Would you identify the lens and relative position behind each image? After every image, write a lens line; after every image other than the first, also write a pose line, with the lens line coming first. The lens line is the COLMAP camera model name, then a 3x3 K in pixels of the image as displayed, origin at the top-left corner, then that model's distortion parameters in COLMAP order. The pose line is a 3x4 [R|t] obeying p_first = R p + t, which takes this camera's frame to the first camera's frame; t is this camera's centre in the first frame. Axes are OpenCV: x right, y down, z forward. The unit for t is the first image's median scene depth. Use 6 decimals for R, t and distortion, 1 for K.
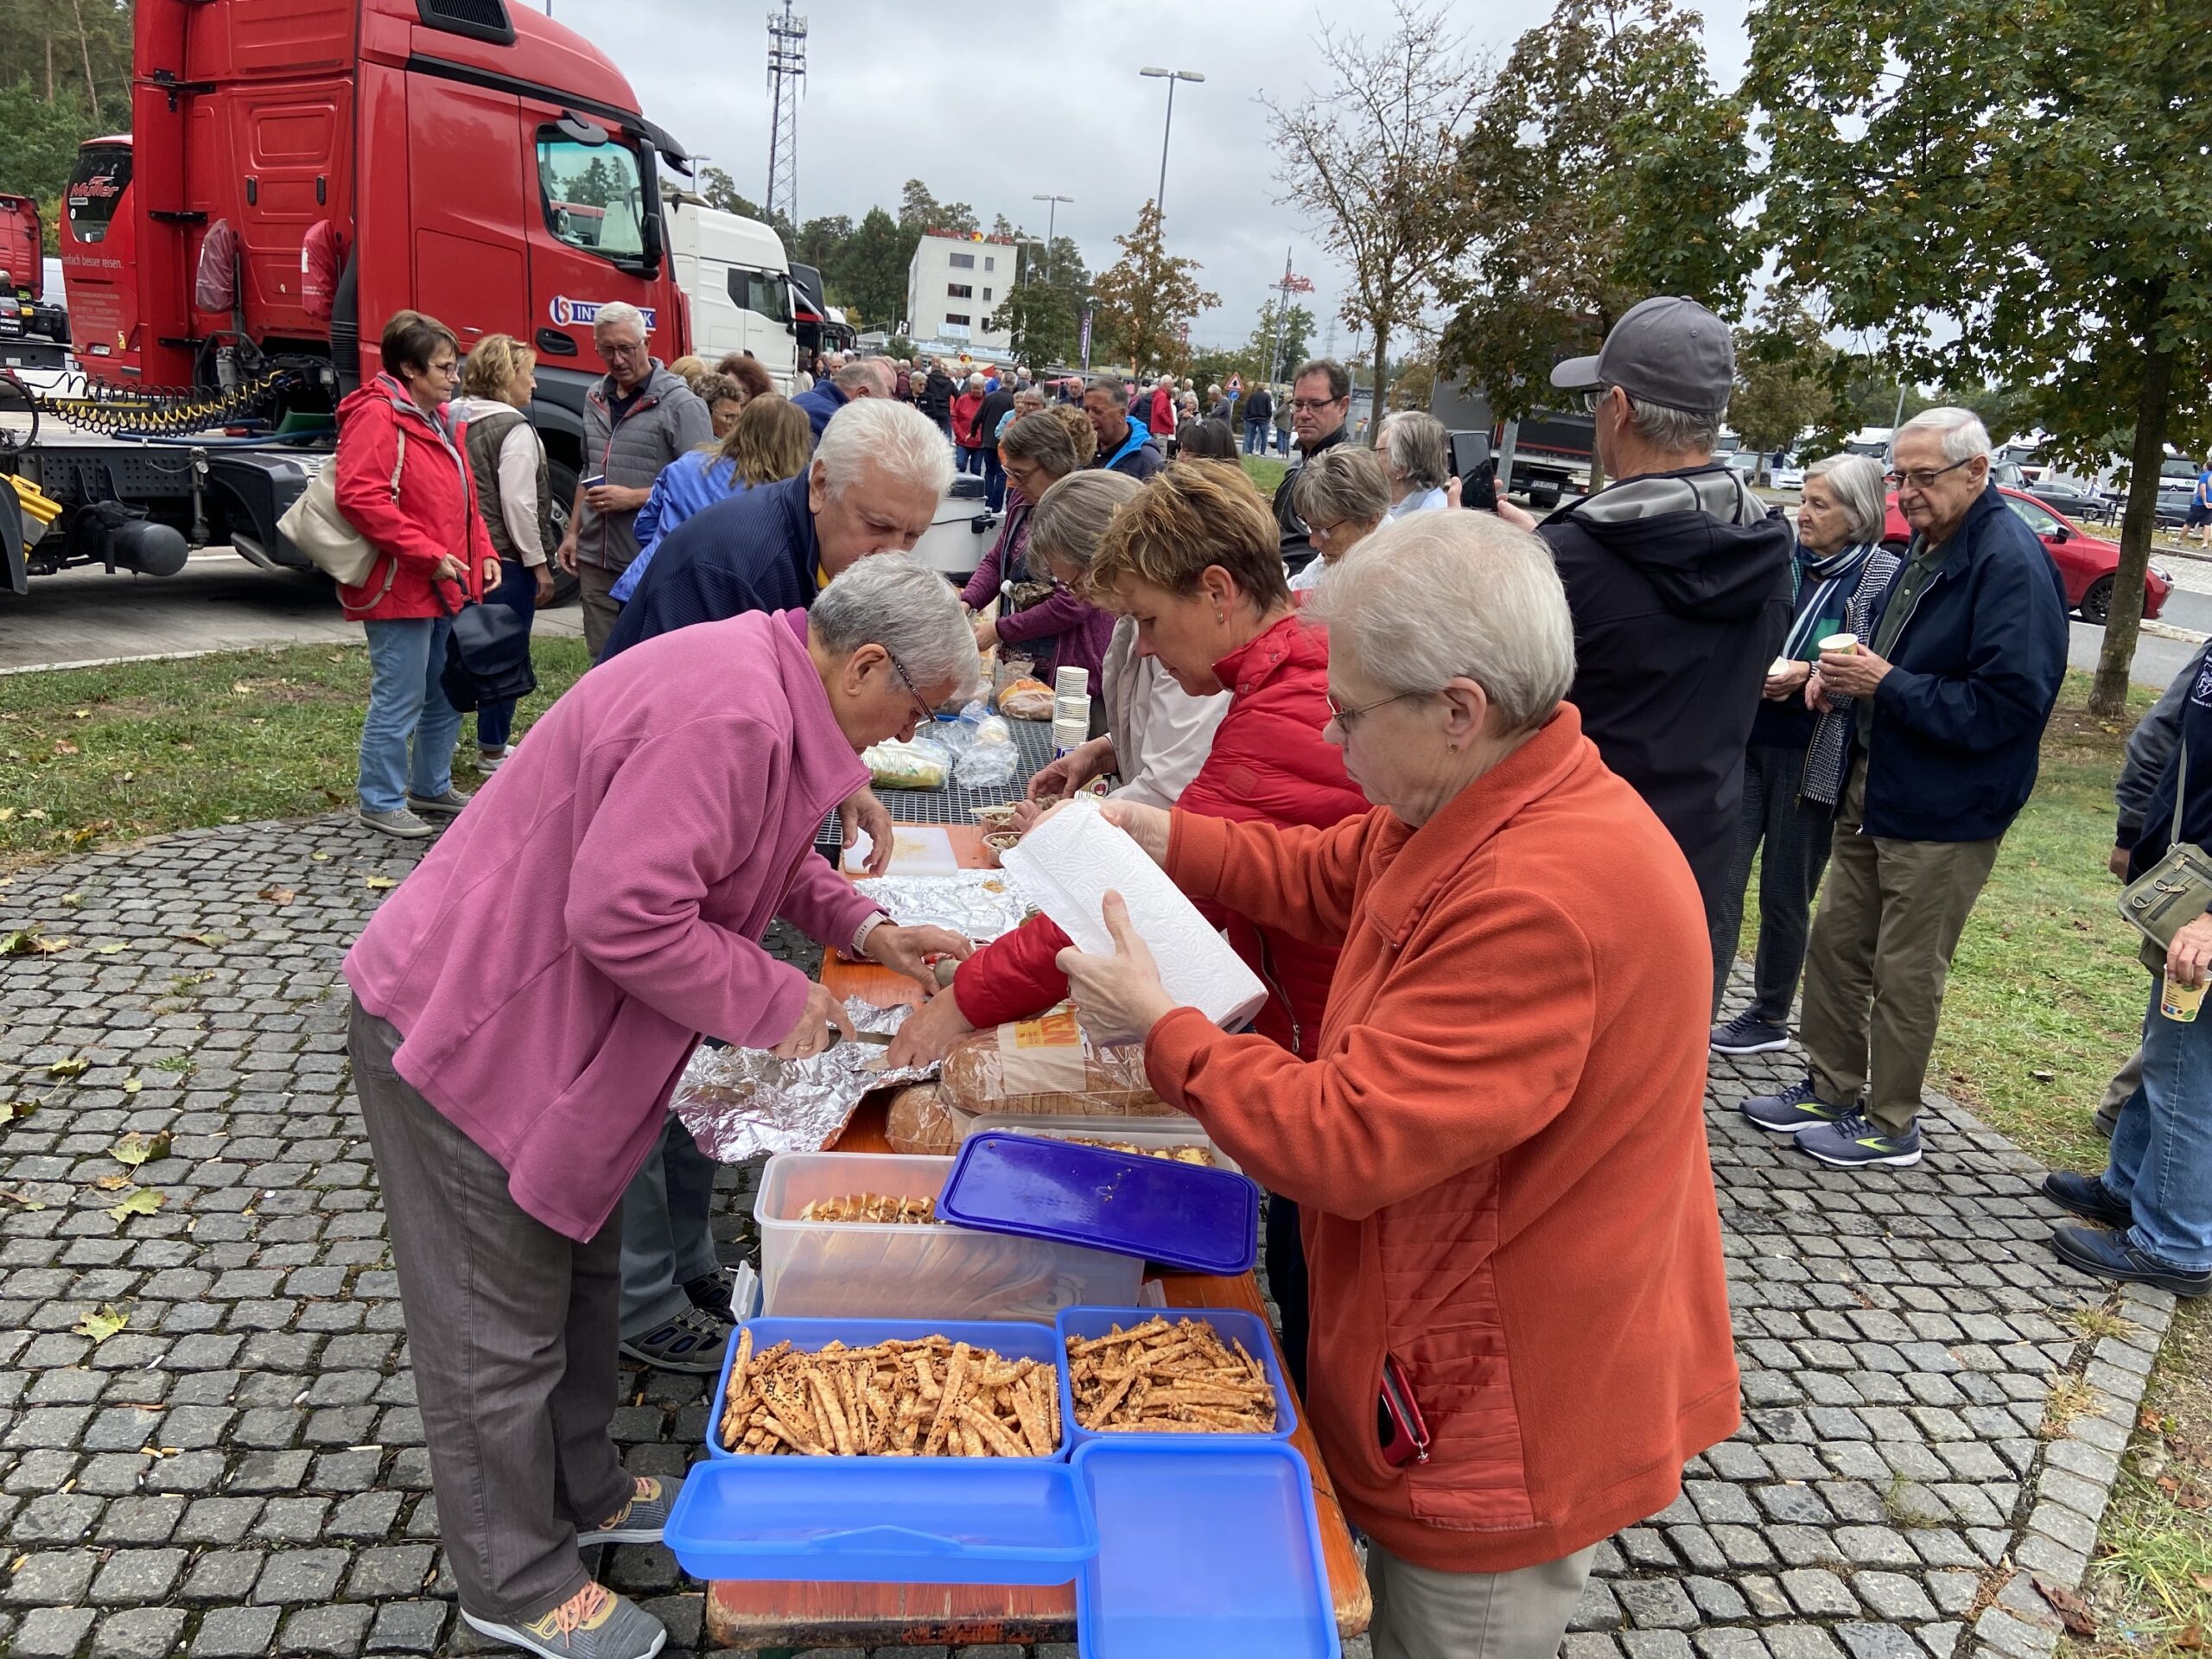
lens RADIAL K [[1648.7, 0, 1111.7], [0, 1648.7, 822.7], [0, 0, 1]] dist [0.116579, -0.134989]
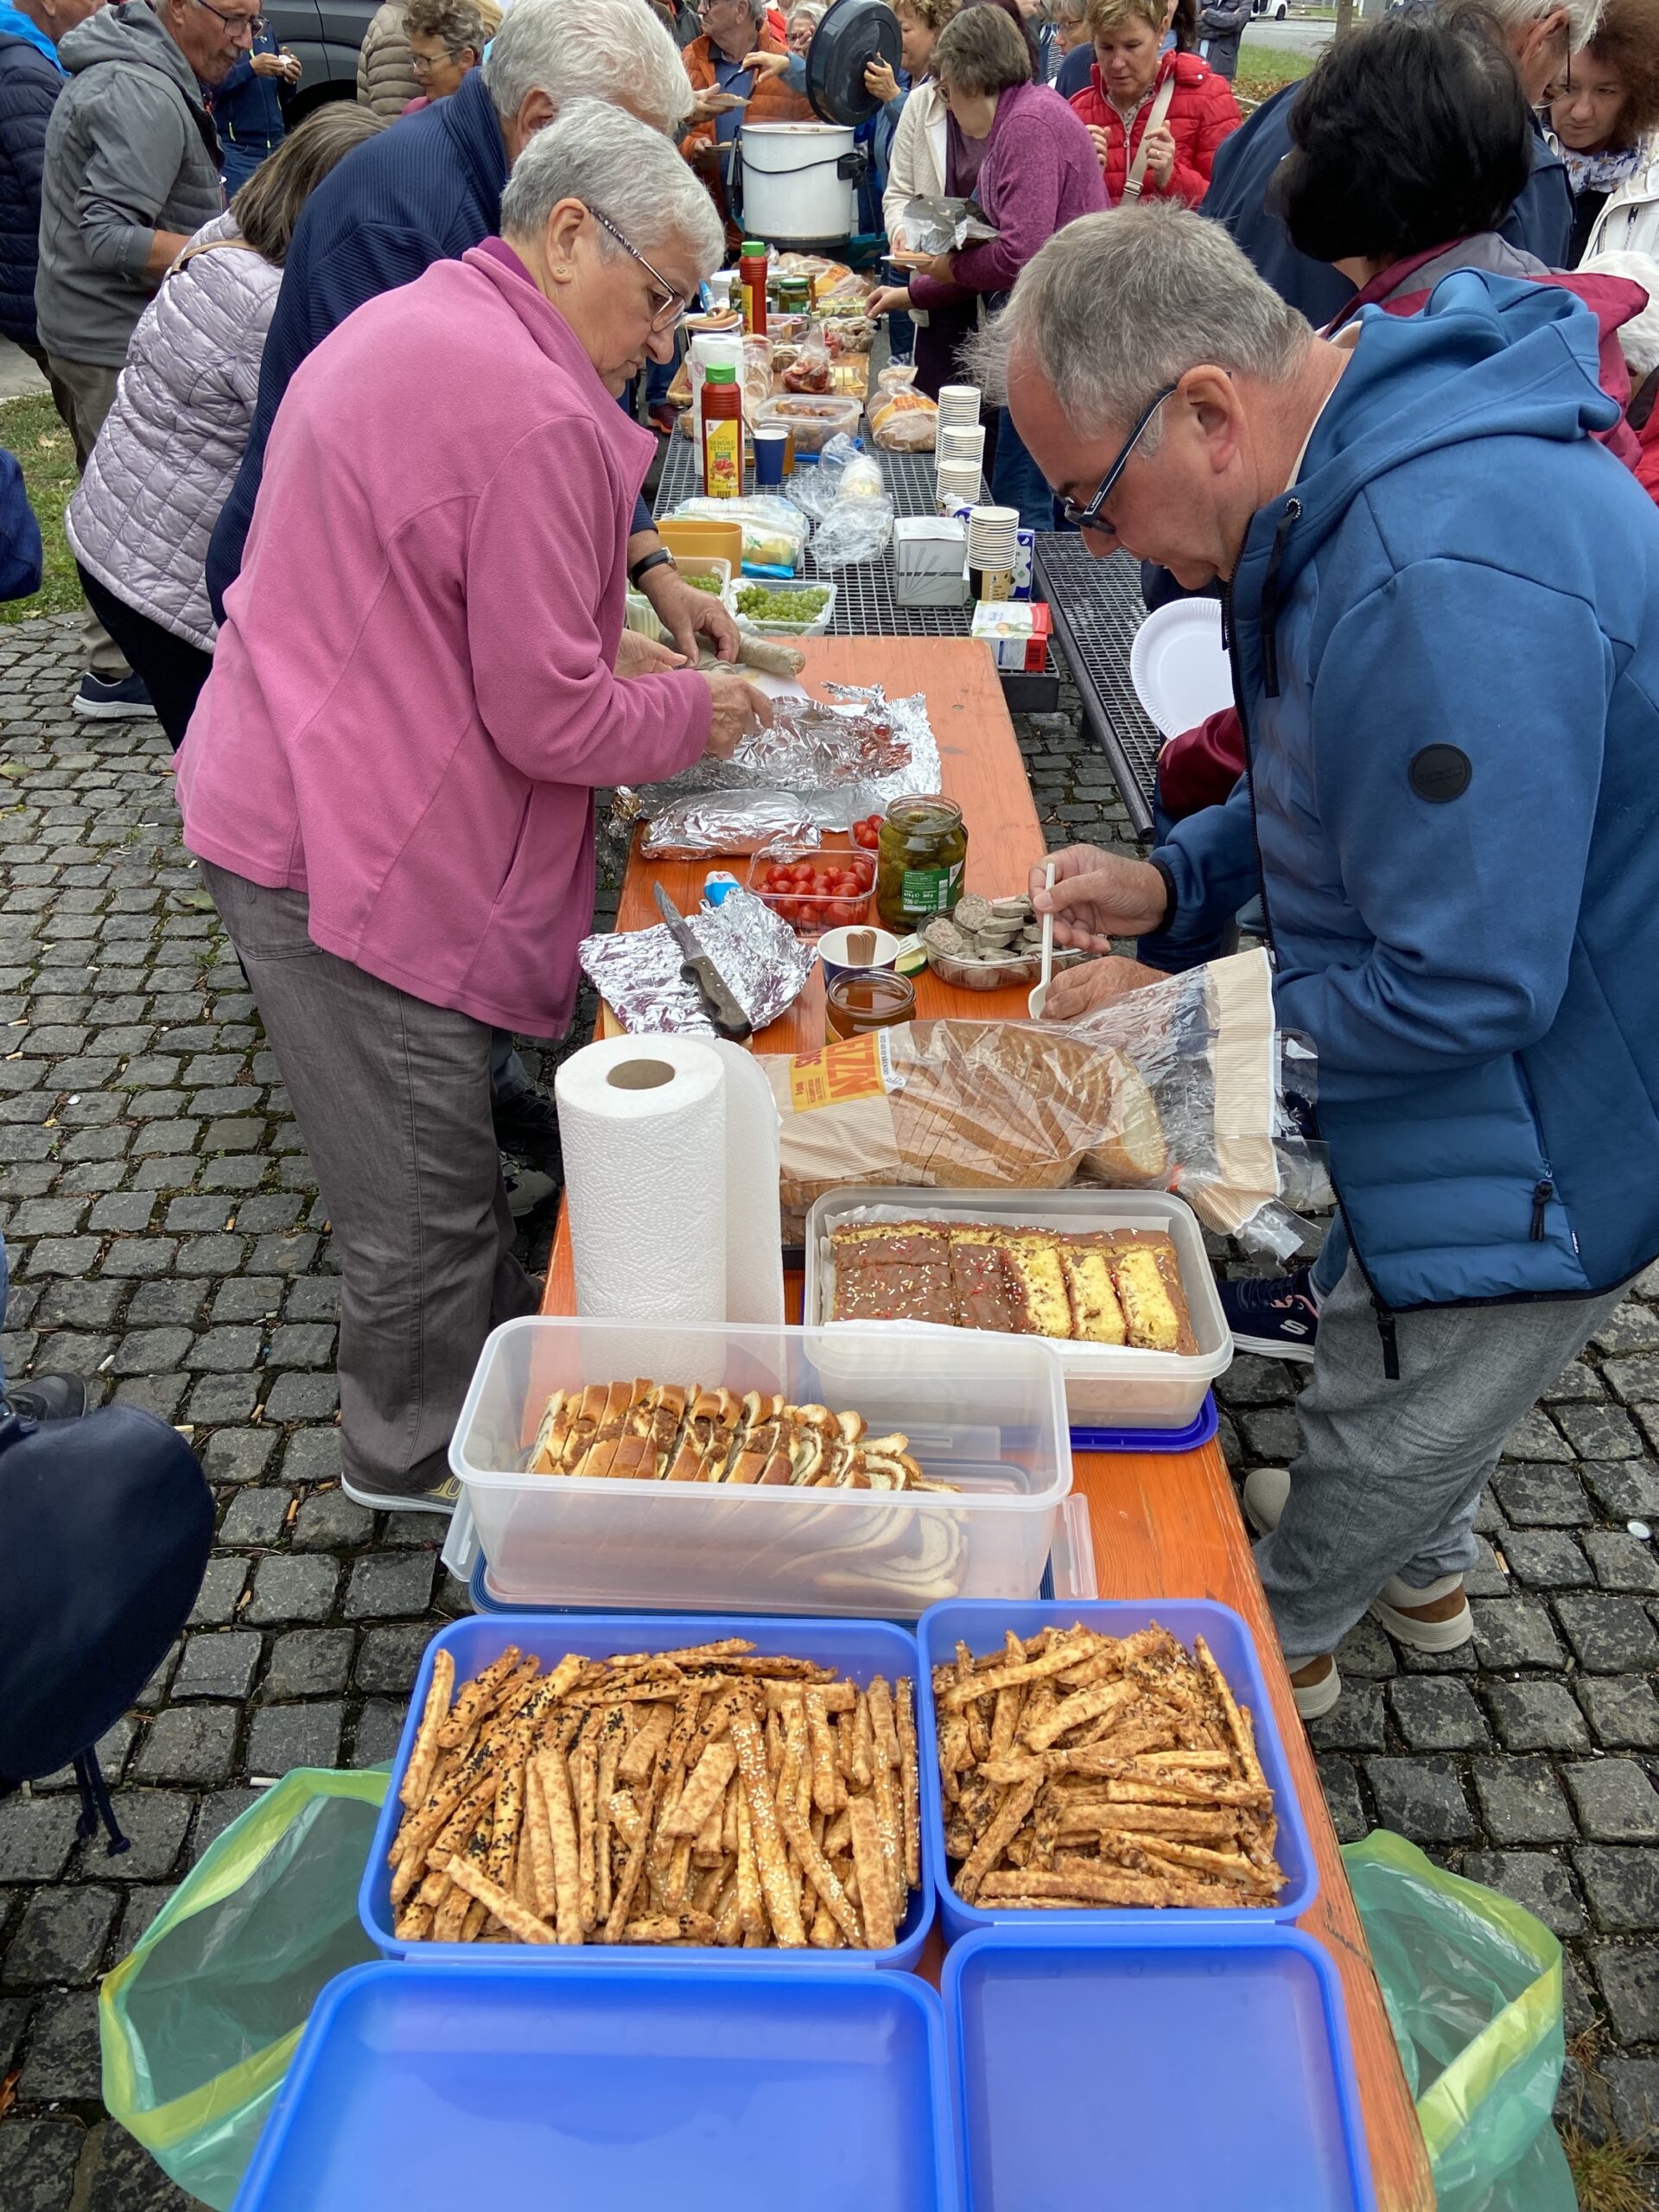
lens RADIAL K [[1648.7, 0, 823.0], [0, 1648.7, 1115.6], [0, 0, 1]] dist [0.116579, -0.134989]
pose [[0.991760, -0.013538, -0.127394, 0.006181], [0.055551, 0.941497, 0.332413, -0.043266], [0.115441, -0.336751, 0.934490, 0.210133]]
